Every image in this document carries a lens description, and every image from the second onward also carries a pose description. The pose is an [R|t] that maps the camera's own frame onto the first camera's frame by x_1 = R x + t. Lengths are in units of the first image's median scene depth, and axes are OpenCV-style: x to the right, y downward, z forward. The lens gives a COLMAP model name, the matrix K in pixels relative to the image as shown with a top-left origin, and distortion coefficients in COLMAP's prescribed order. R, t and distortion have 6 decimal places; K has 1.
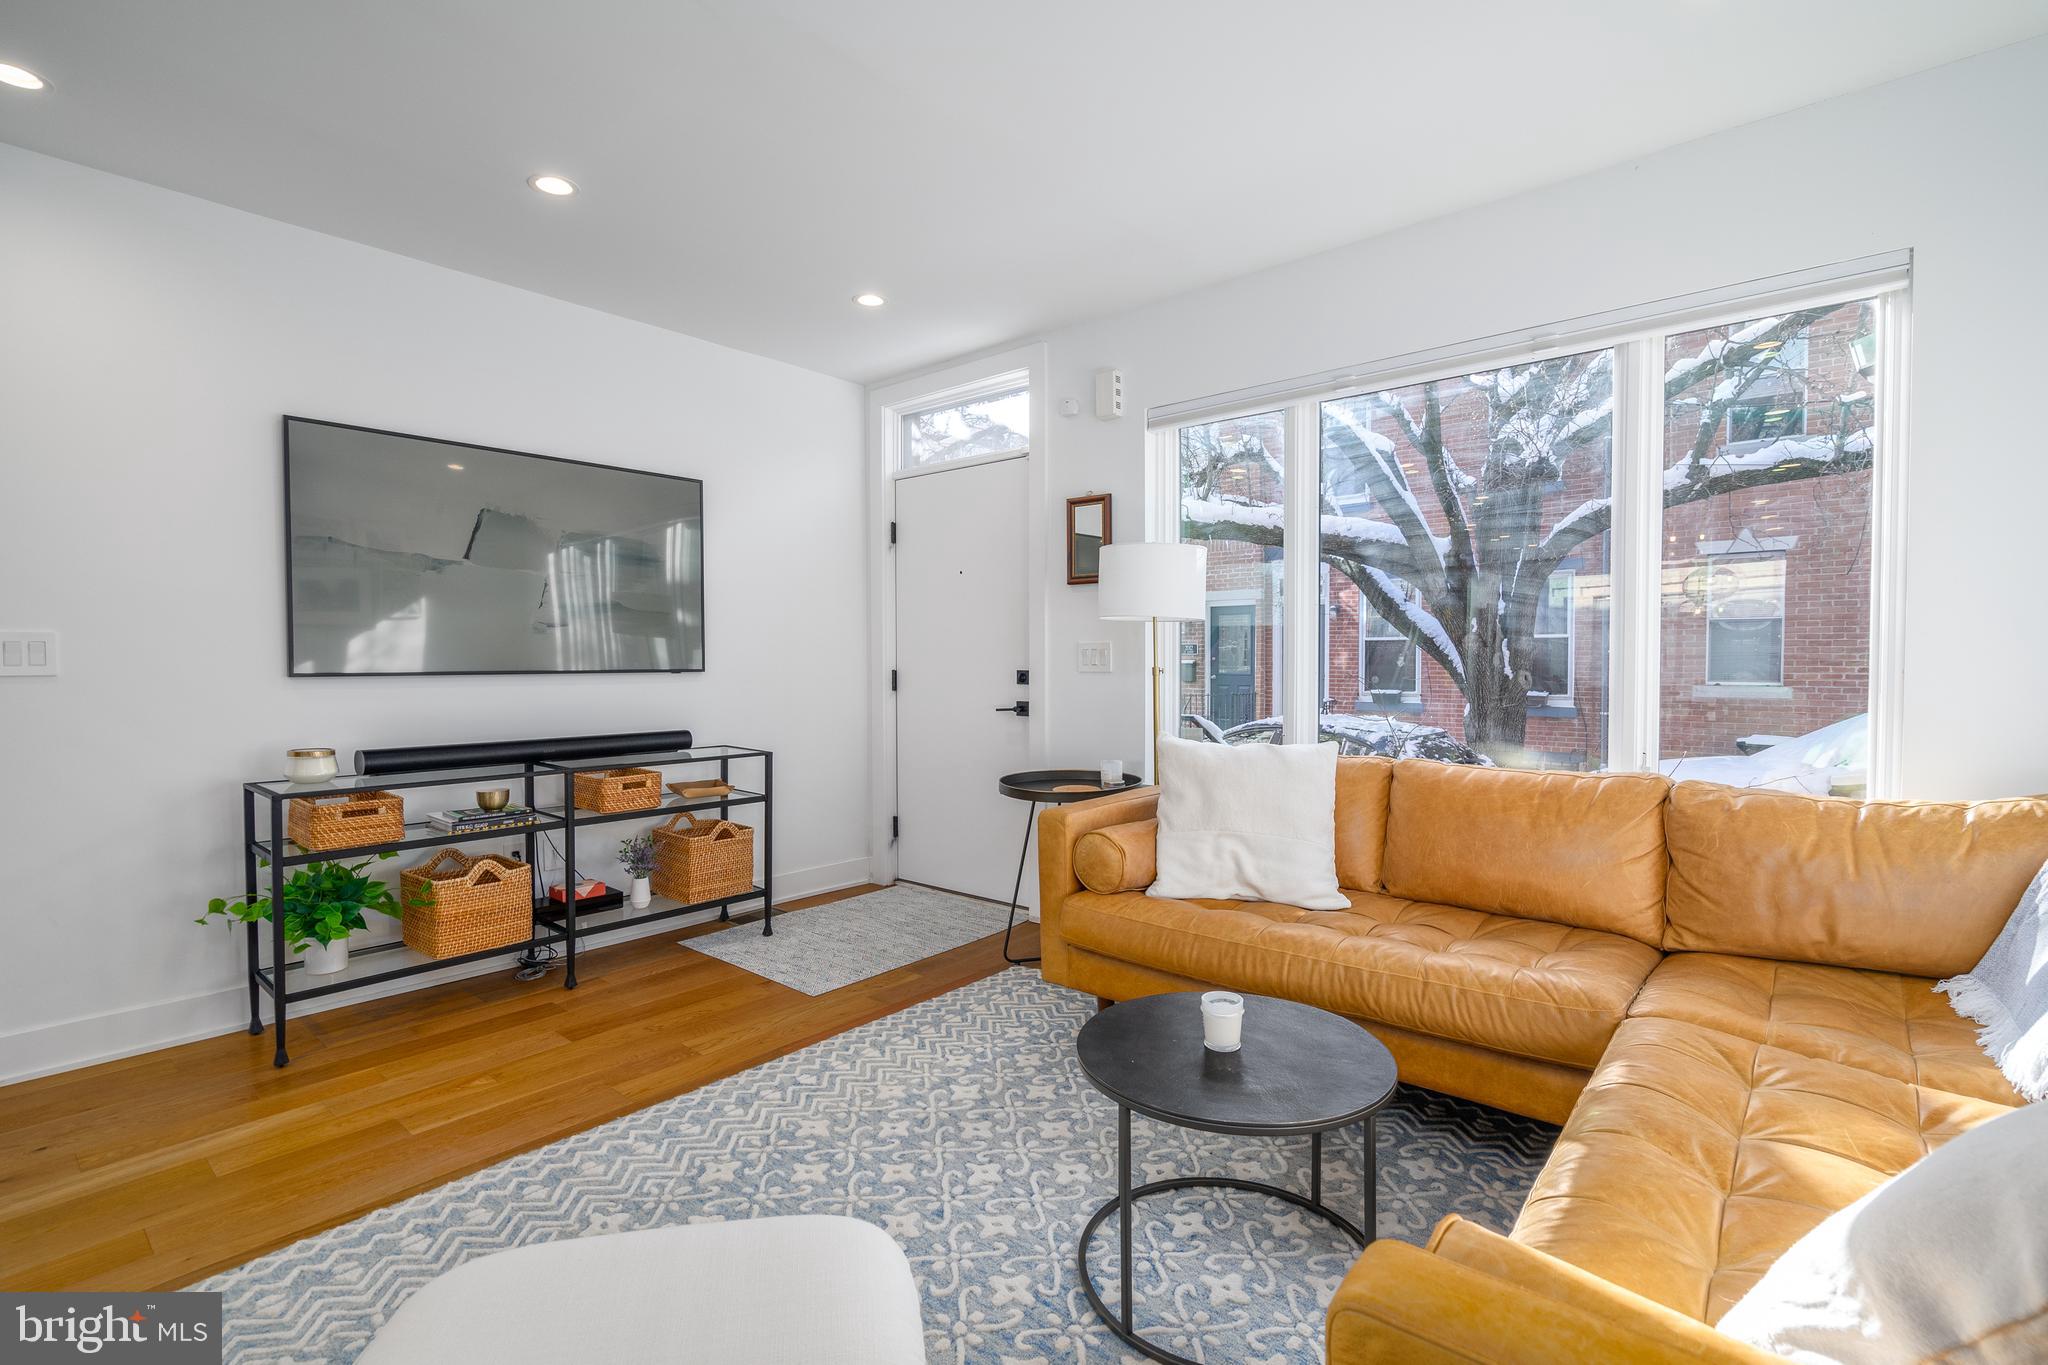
lens RADIAL K [[936.3, 0, 1030.2], [0, 936.3, 684.5], [0, 0, 1]] dist [0.001212, 0.000247]
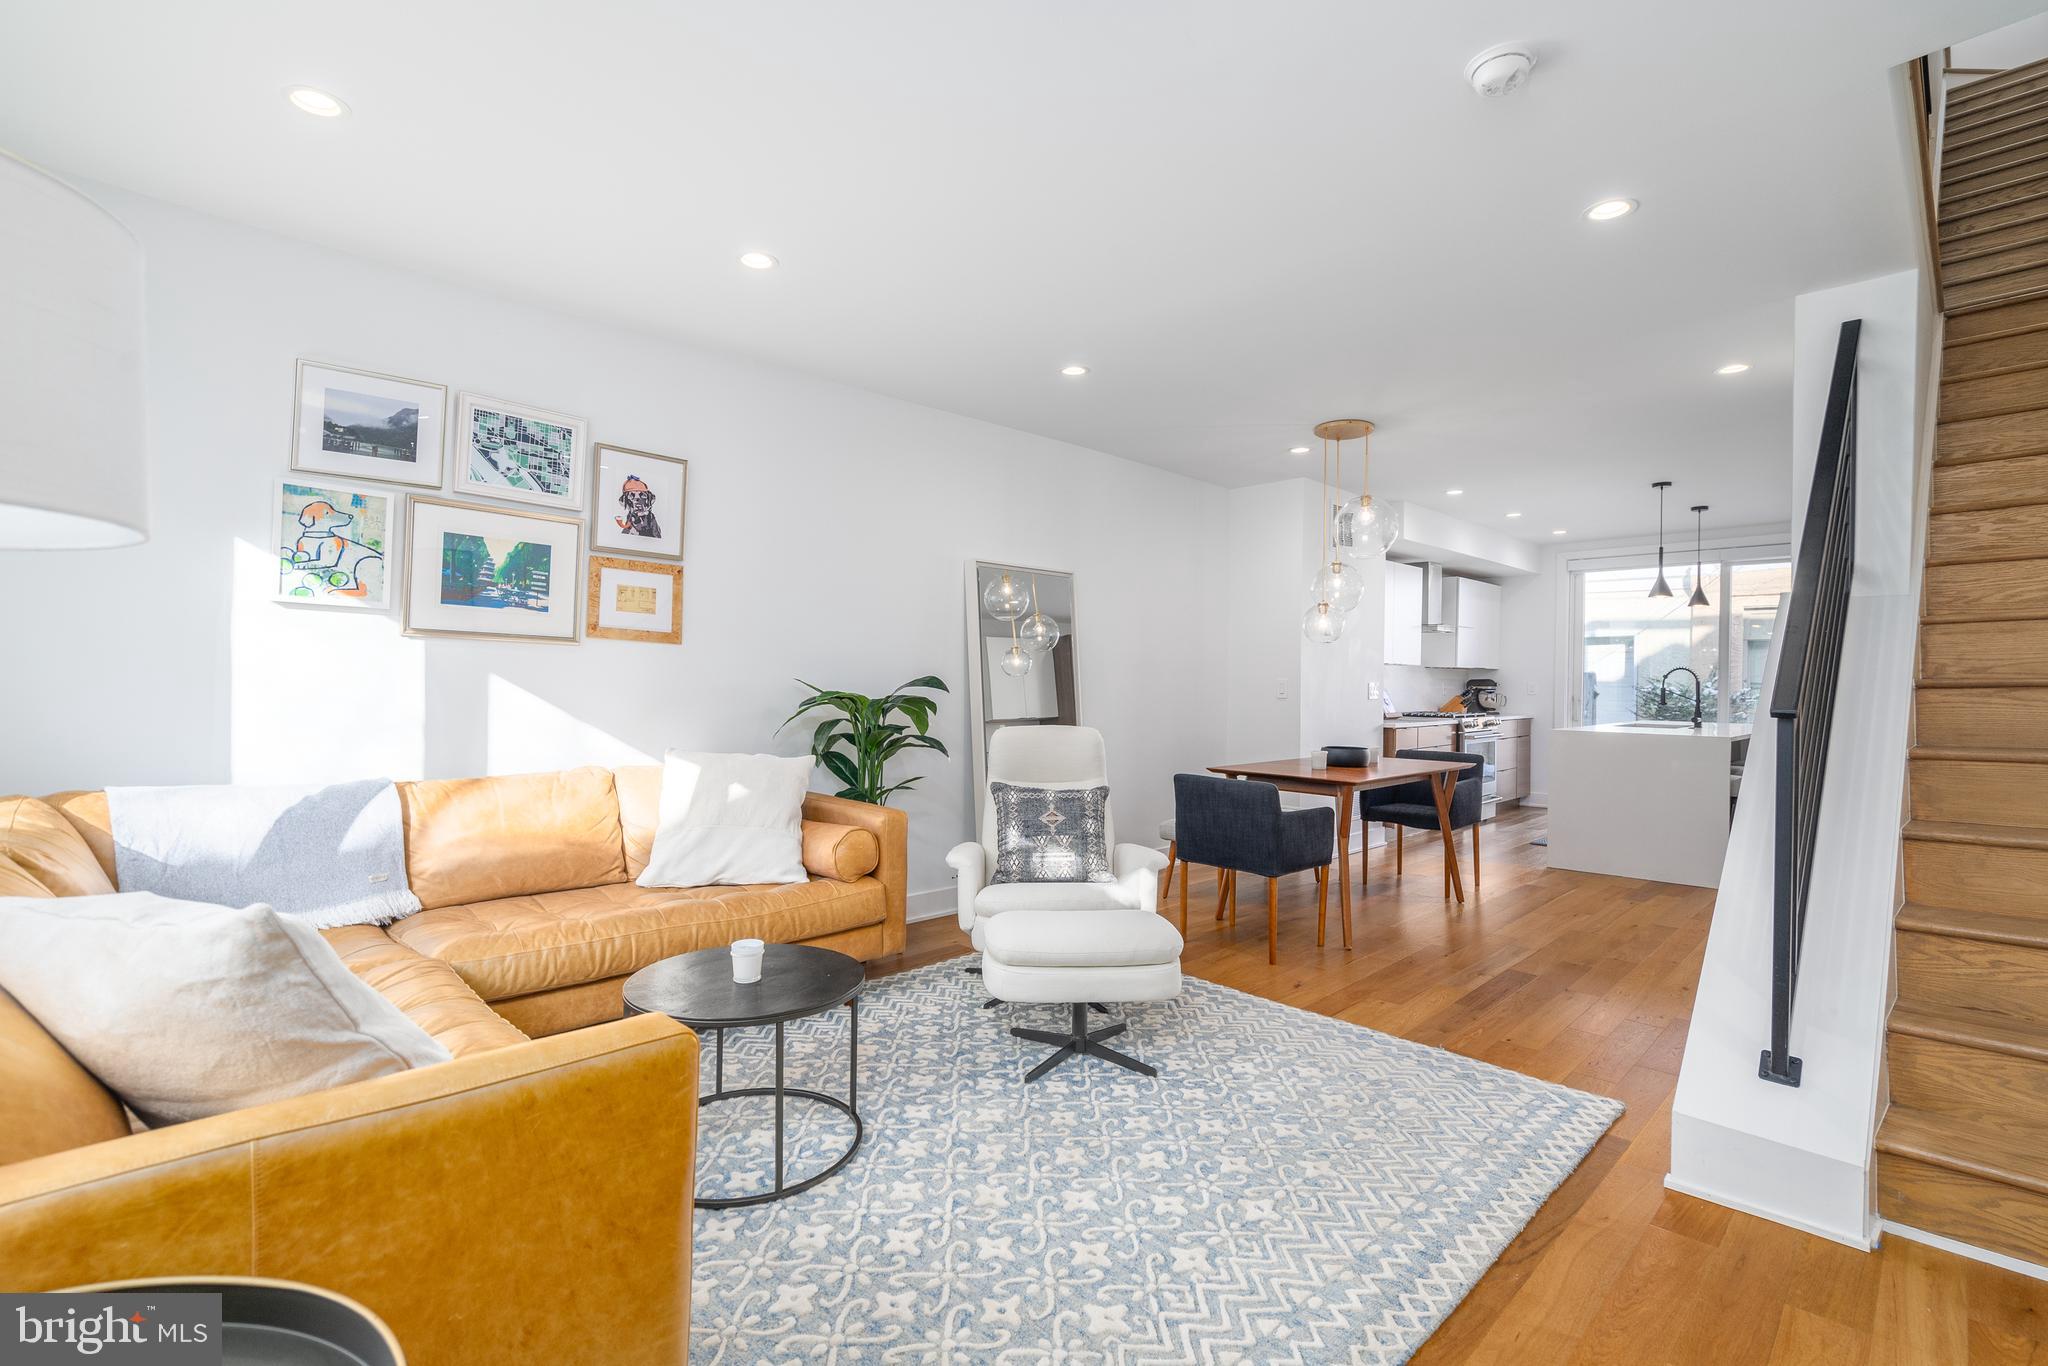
lens RADIAL K [[917.5, 0, 1021.9], [0, 917.5, 689.9], [0, 0, 1]] dist [0.002076, 0.000408]
pose [[-0.994603, -0.007084, 0.103511, -0.235433], [-0.003455, 0.999374, 0.035197, -0.053656], [-0.103696, 0.034650, -0.994005, 1.718536]]
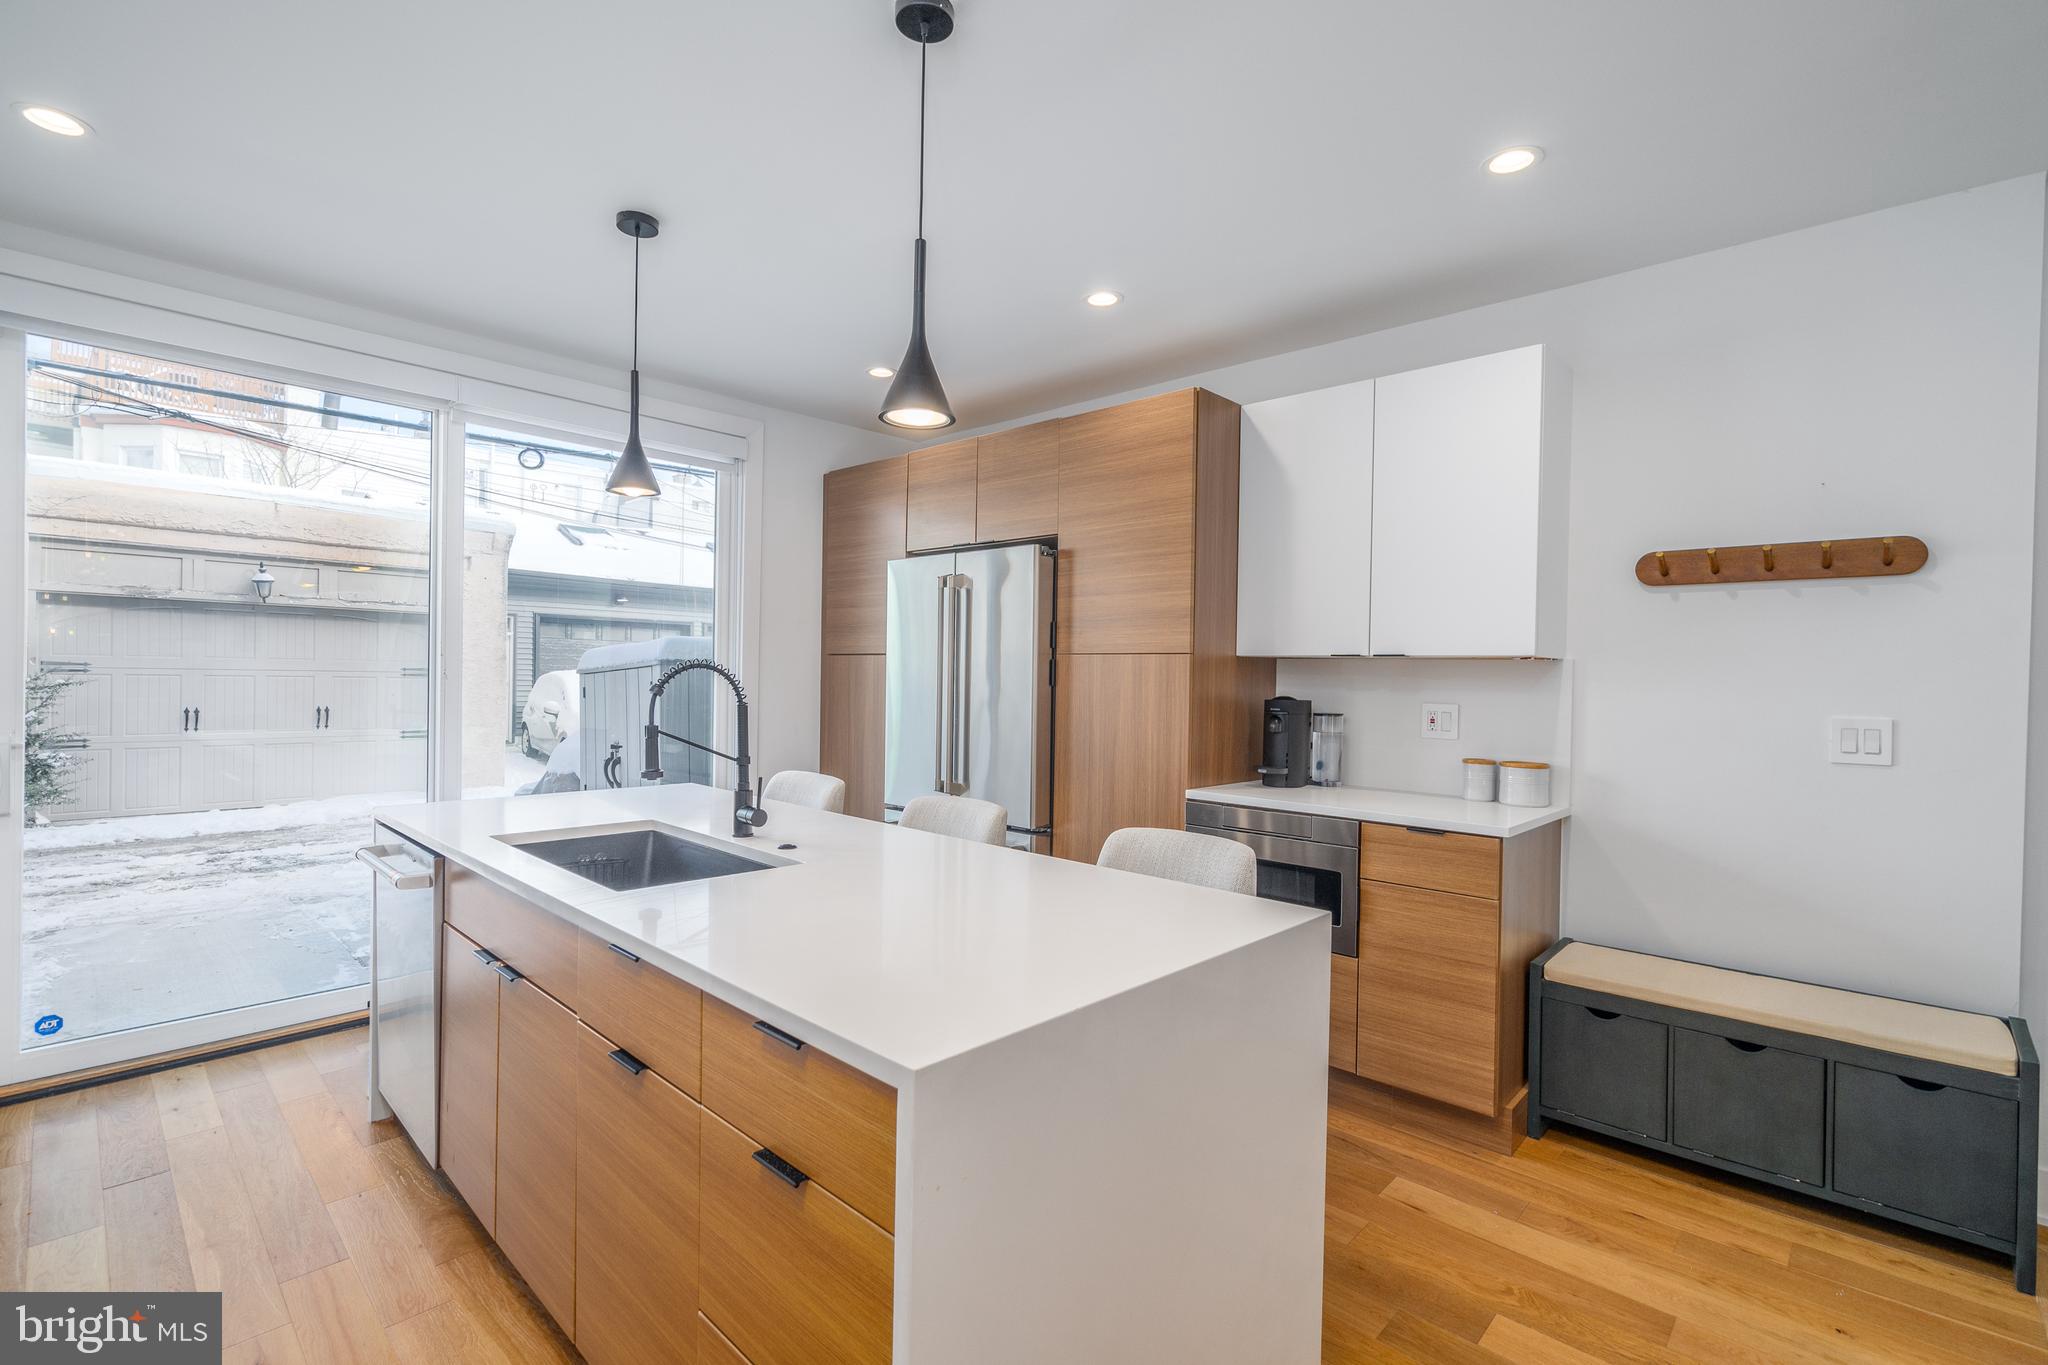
lens RADIAL K [[920.1, 0, 1027.0], [0, 920.1, 675.8], [0, 0, 1]] dist [-0.001147, -0.000693]
pose [[-0.058613, 0.005301, -0.998267, -1.044731], [-0.040292, 0.999159, 0.007671, -0.035631], [0.997467, 0.040671, -0.058350, -0.930735]]
